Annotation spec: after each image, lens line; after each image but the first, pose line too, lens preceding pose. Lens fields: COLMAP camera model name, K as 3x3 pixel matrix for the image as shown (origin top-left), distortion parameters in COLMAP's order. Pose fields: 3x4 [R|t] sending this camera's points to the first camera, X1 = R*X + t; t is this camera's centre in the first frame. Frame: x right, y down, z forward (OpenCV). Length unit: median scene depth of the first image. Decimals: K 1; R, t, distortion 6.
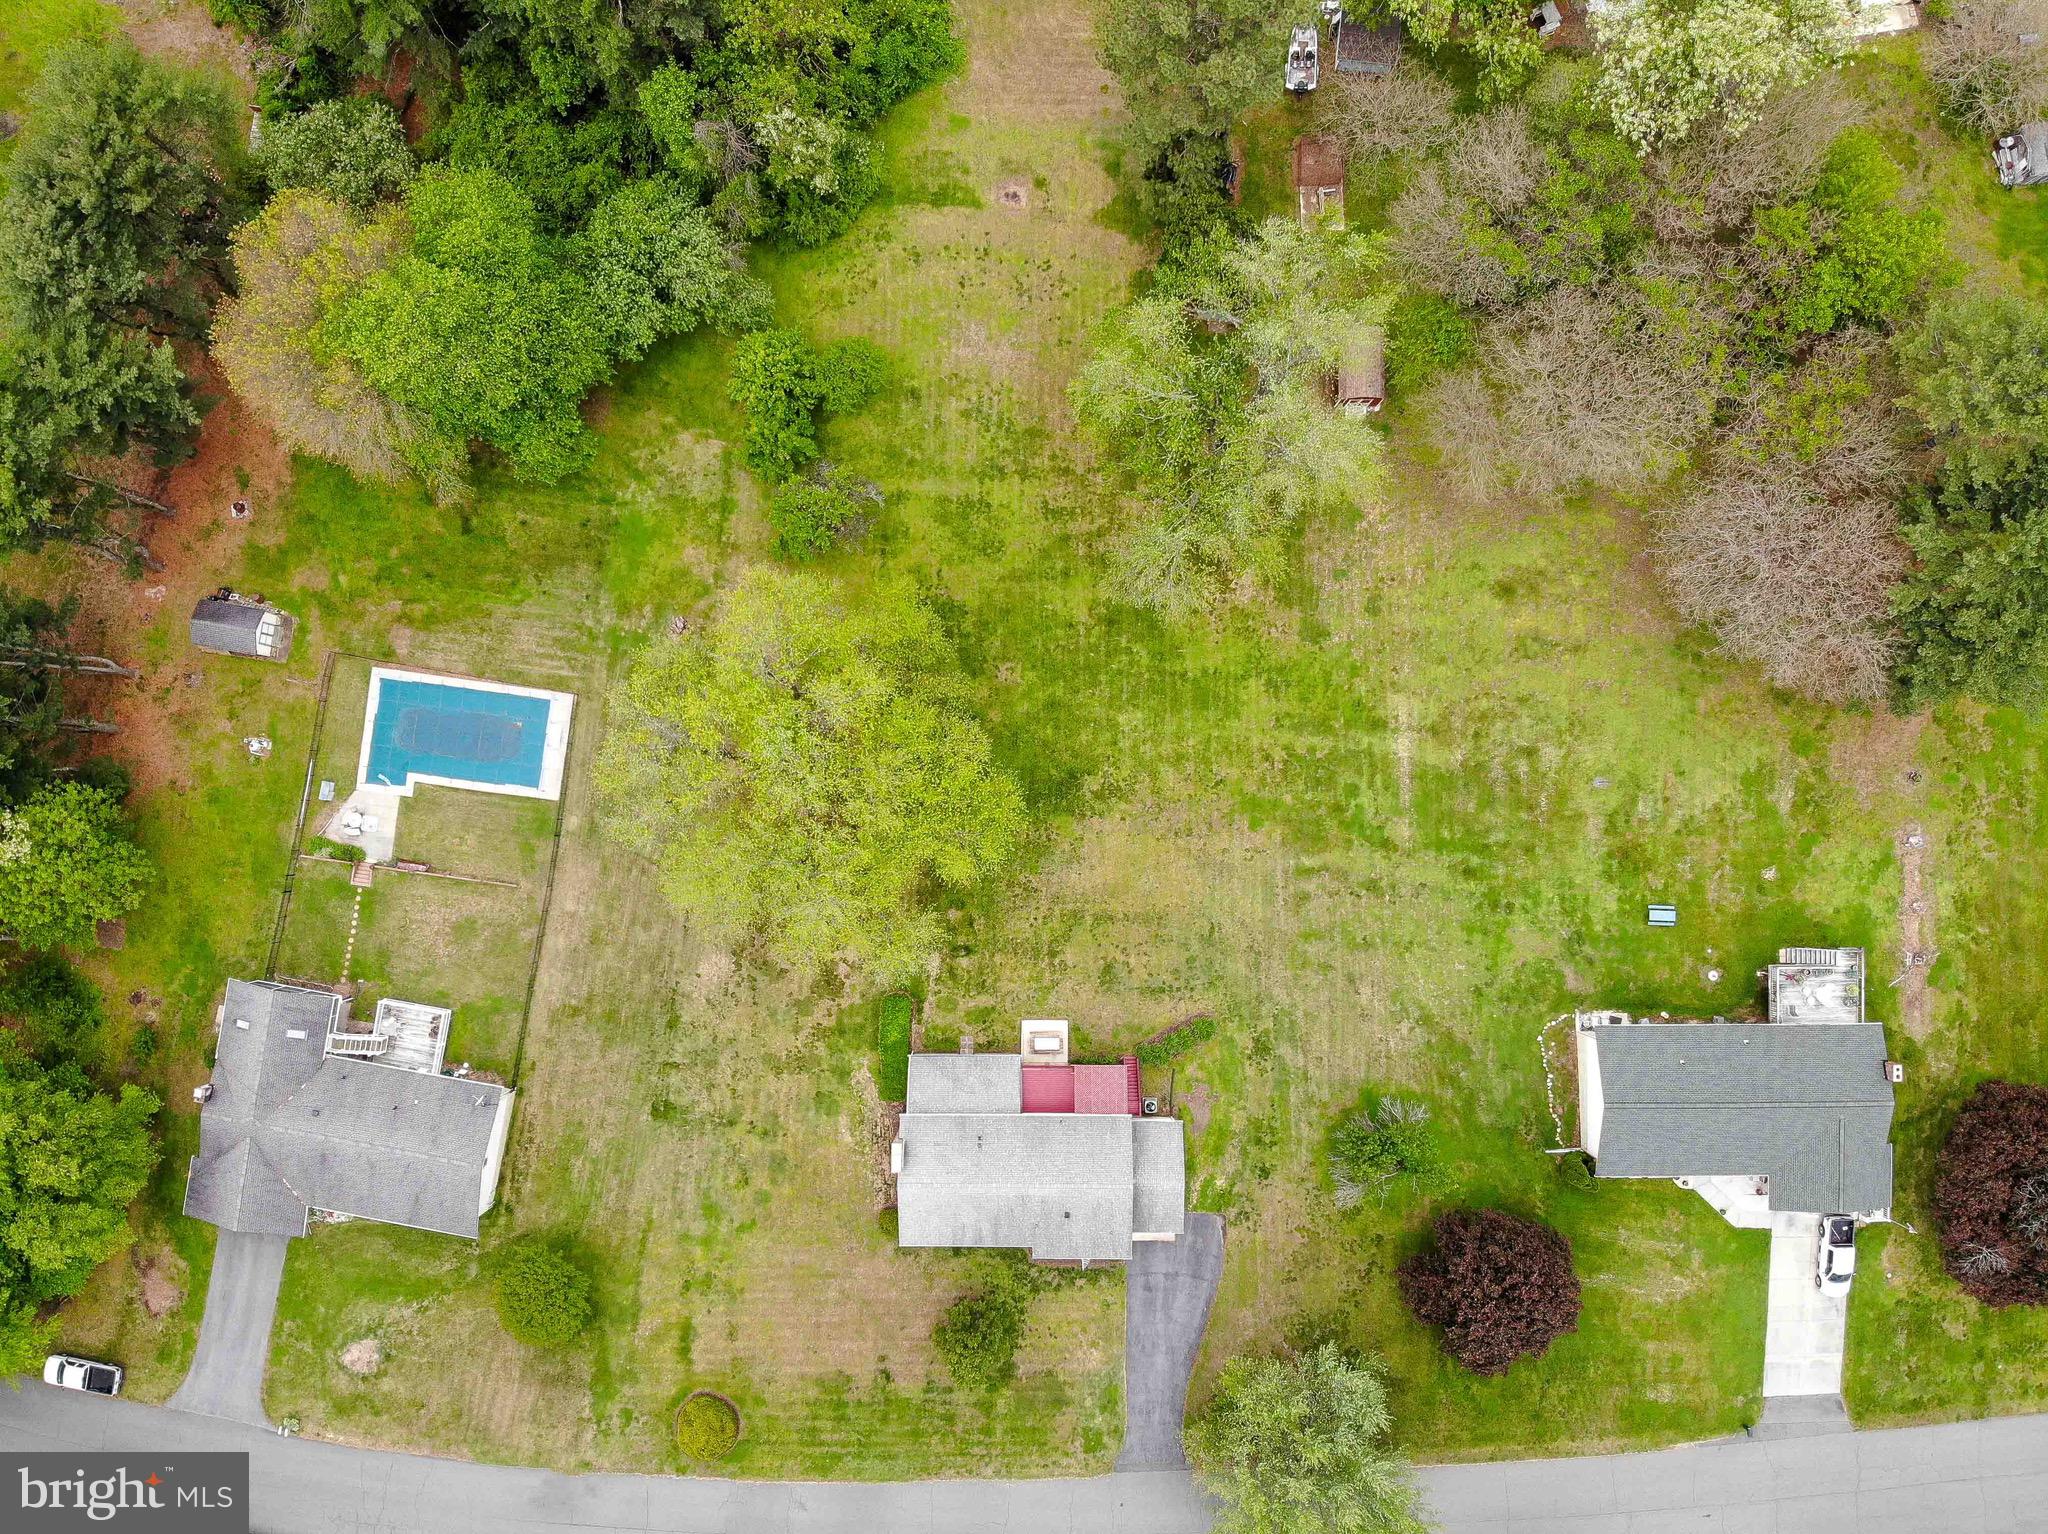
lens RADIAL K [[1501.2, 0, 1025.1], [0, 1501.2, 762.7], [0, 0, 1]] dist [0.070522, -0.194015]
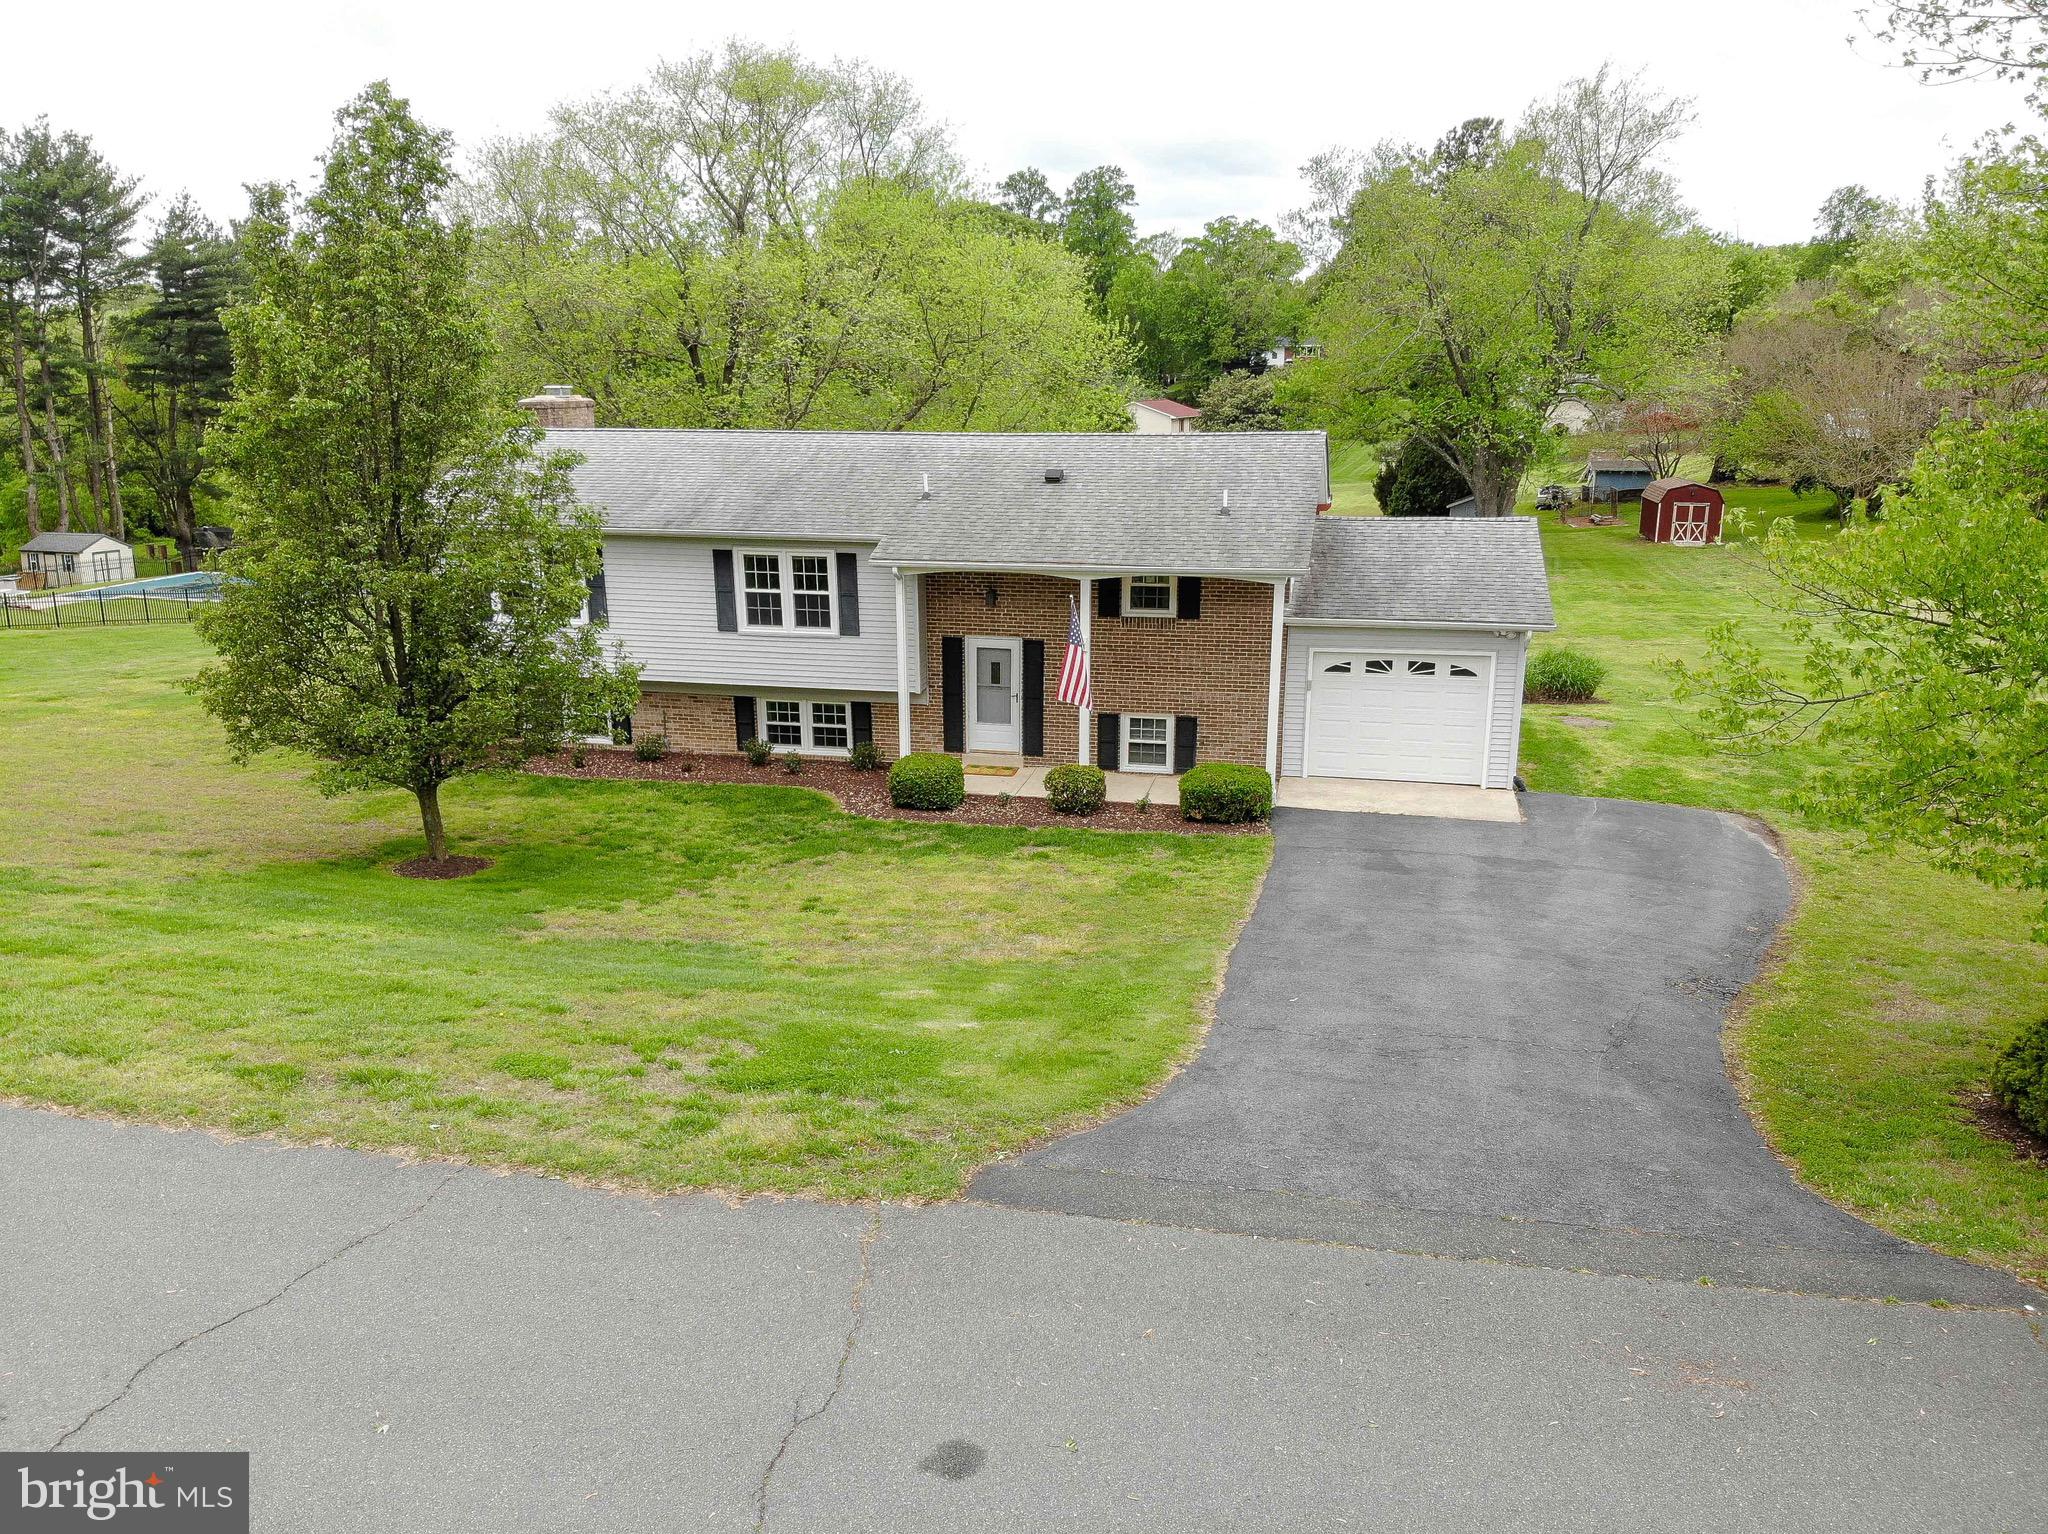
lens RADIAL K [[1501.2, 0, 1026.7], [0, 1501.2, 775.5], [0, 0, 1]] dist [0.070522, -0.194015]
pose [[0.976033, 0.066223, -0.207302, 0.074927], [-0.217488, 0.263337, -0.939868, 0.526283], [-0.007651, 0.962428, 0.271429, 0.937189]]
